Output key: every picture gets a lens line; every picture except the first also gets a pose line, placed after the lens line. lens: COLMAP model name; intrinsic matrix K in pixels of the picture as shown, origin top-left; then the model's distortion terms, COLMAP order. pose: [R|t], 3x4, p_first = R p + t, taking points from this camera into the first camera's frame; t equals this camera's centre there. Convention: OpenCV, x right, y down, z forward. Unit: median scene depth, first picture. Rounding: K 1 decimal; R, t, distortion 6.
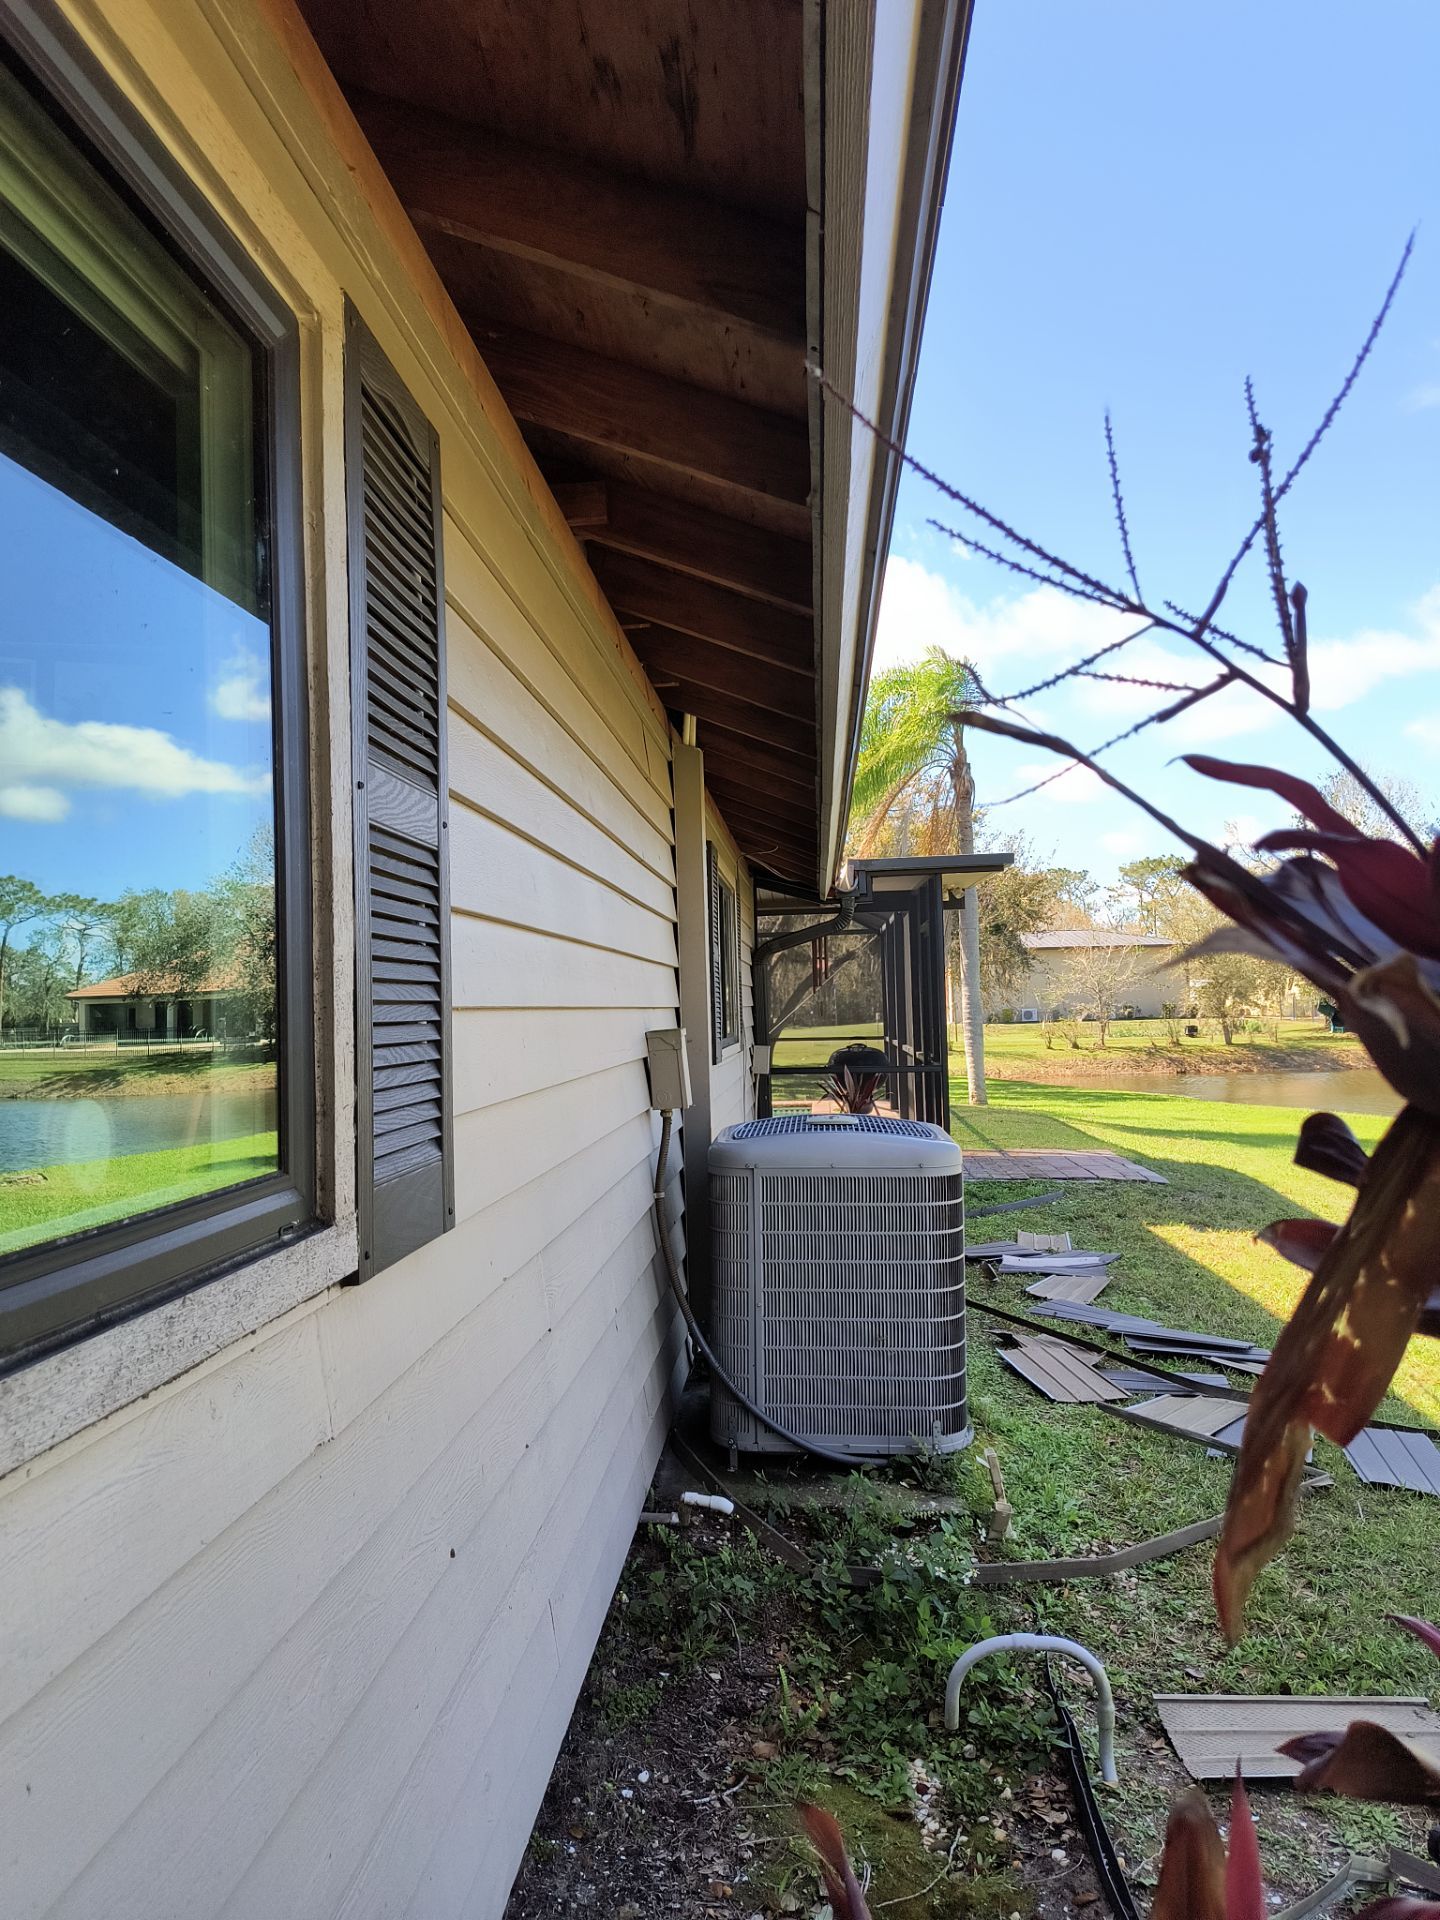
lens RADIAL K [[1281.8, 0, 706.4], [0, 1281.8, 958.7], [0, 0, 1]] dist [0.055294, -0.068657]
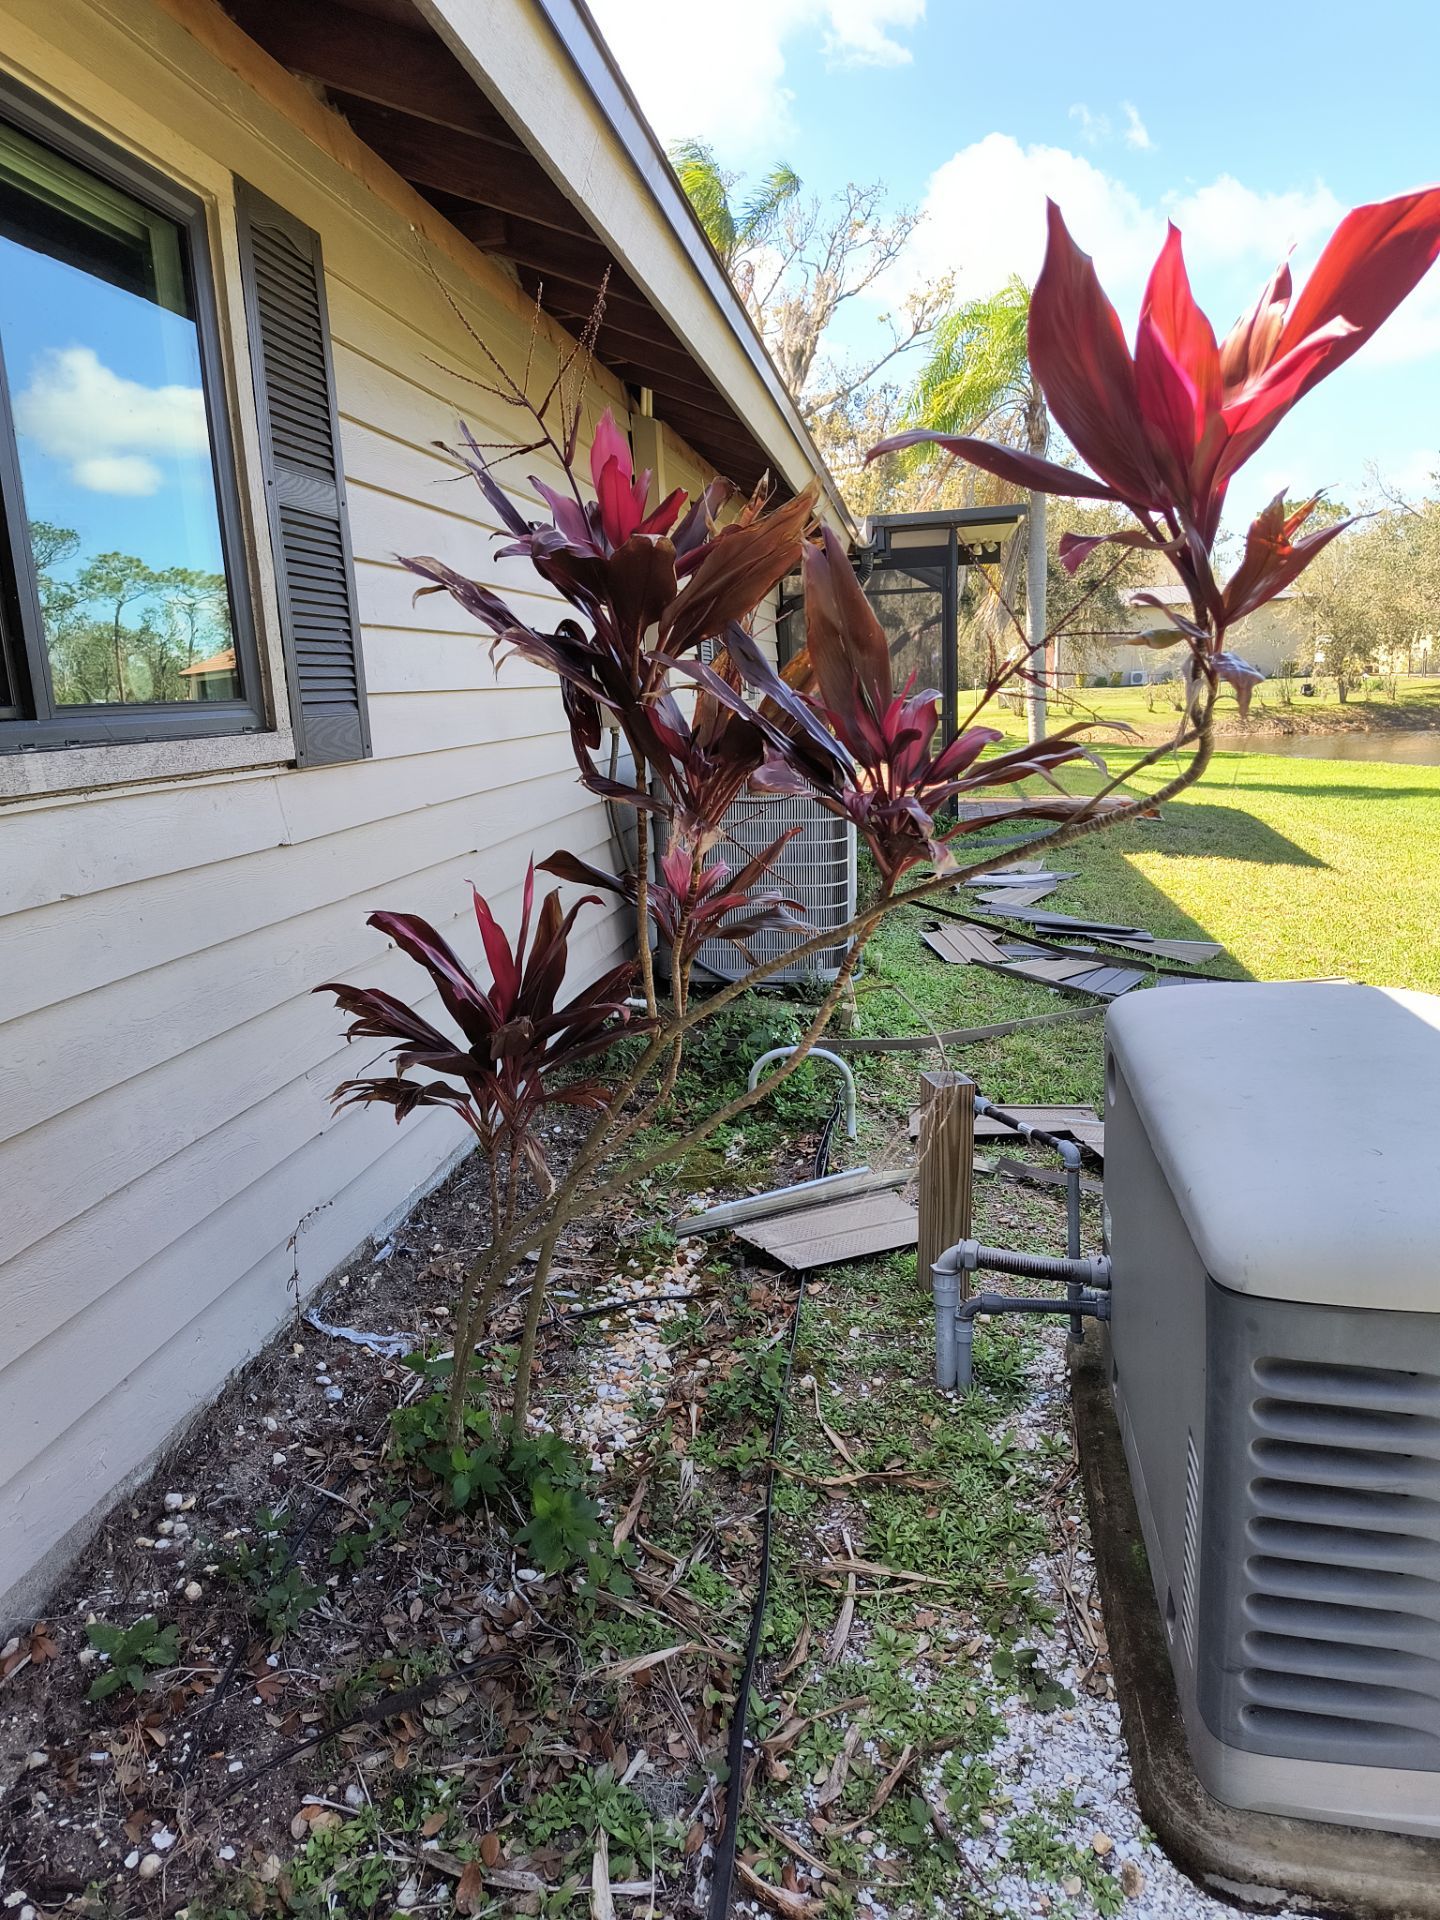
lens RADIAL K [[1281.8, 0, 706.4], [0, 1281.8, 958.7], [0, 0, 1]] dist [0.055294, -0.068657]
pose [[0.996371, 0.000670, -0.085115, 0.153312], [0.020514, 0.968602, 0.247770, 0.022089], [0.082609, -0.248617, 0.965073, -0.263417]]
